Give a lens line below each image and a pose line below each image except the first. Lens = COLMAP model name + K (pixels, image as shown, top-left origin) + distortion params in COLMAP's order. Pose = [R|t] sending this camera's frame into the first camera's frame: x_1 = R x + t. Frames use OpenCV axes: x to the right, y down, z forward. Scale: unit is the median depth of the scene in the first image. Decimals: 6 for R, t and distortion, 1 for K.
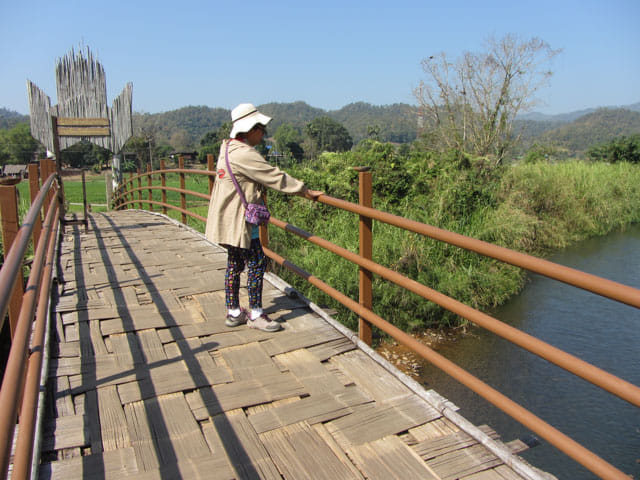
lens RADIAL K [[554.7, 0, 320.8], [0, 554.7, 233.9], [0, 0, 1]] dist [-0.009588, 0.006951]
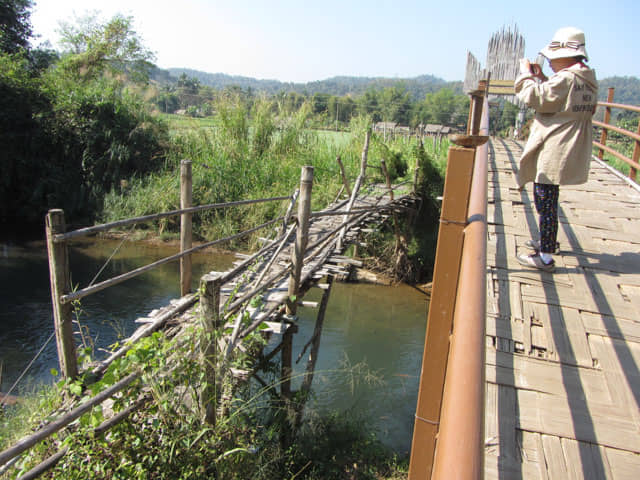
lens RADIAL K [[554.7, 0, 320.8], [0, 554.7, 233.9], [0, 0, 1]] dist [-0.009588, 0.006951]
pose [[0.764427, 0.194871, -0.614553, 0.110666], [-0.162242, 0.980694, 0.109164, 0.069242], [0.623962, 0.016258, 0.781286, -0.262911]]
